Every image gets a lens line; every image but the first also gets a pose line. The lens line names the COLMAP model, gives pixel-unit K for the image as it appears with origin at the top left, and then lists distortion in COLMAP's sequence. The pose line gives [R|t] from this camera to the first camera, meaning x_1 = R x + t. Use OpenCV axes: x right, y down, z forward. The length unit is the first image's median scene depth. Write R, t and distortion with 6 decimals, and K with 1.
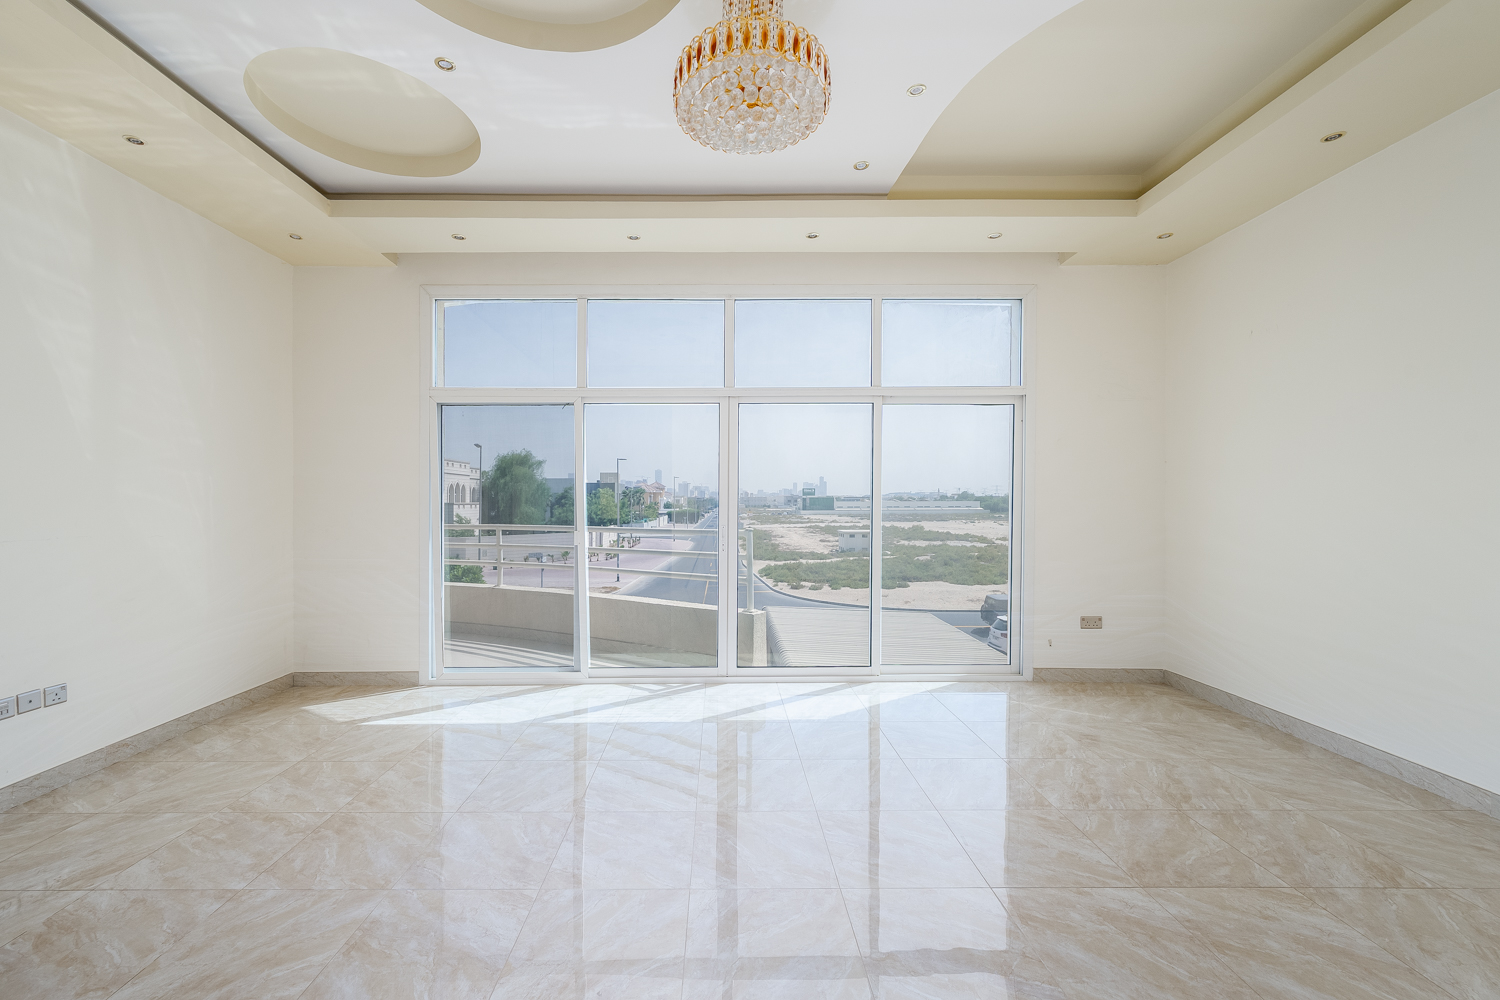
lens RADIAL K [[602.7, 0, 744.9], [0, 602.7, 502.0], [0, 0, 1]] dist [0.000799, -0.000379]
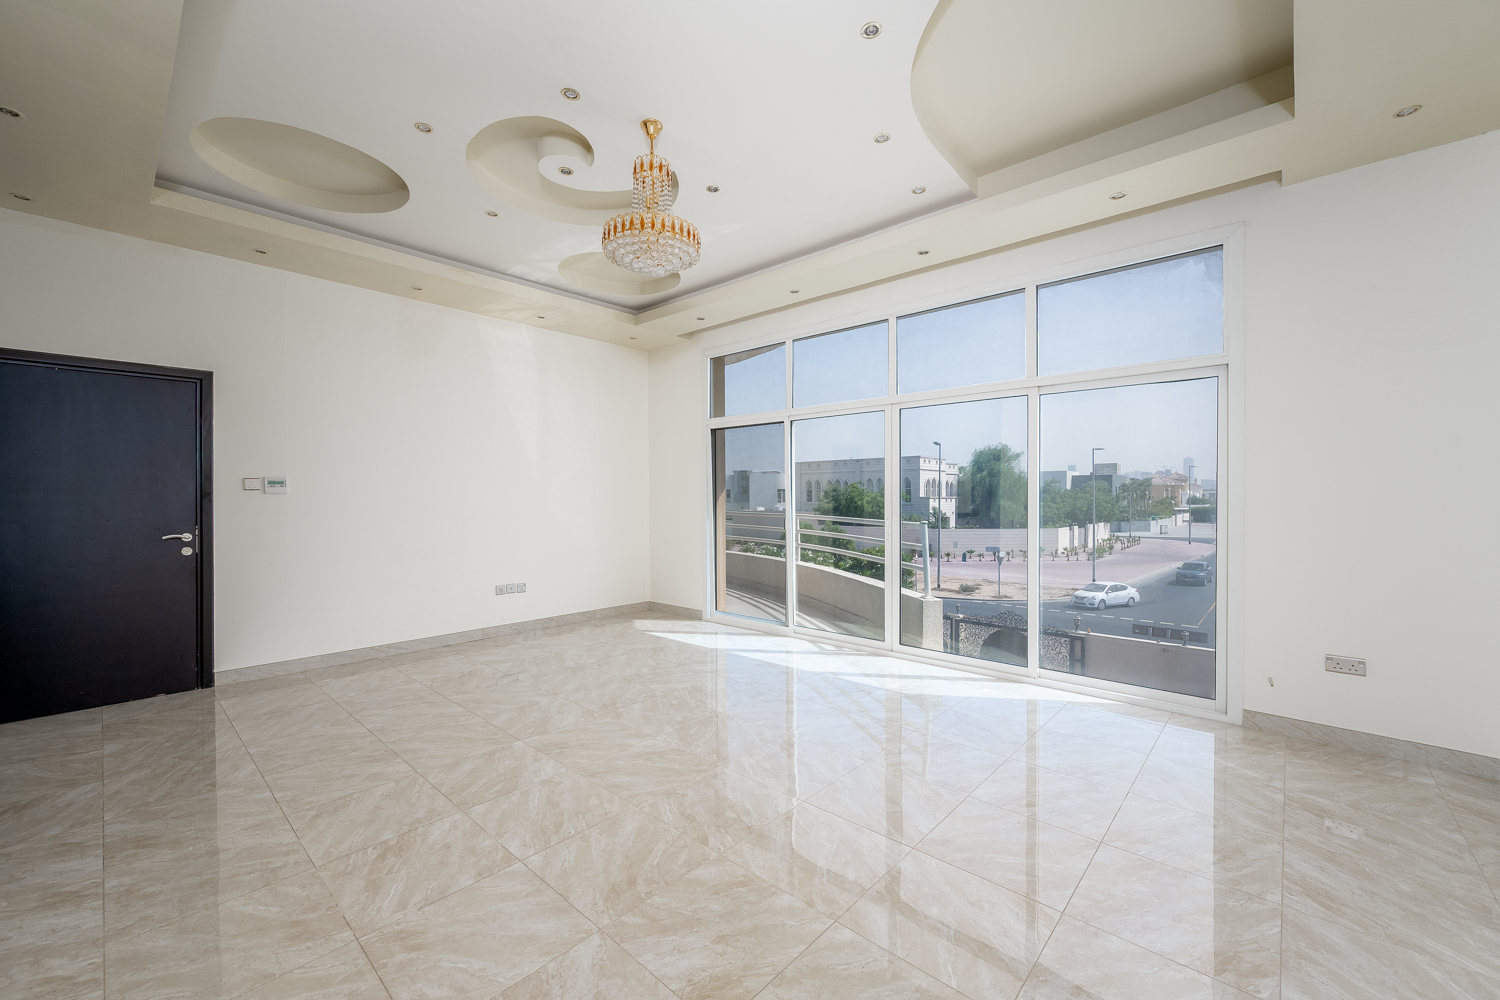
lens RADIAL K [[602.7, 0, 763.9], [0, 602.7, 496.5], [0, 0, 1]] dist [0.000799, -0.000379]
pose [[0.743277, 0.001878, -0.668981, 0.552101], [-0.001684, 0.999998, 0.000936, -0.001222], [0.668981, 0.000430, 0.743279, 0.000466]]
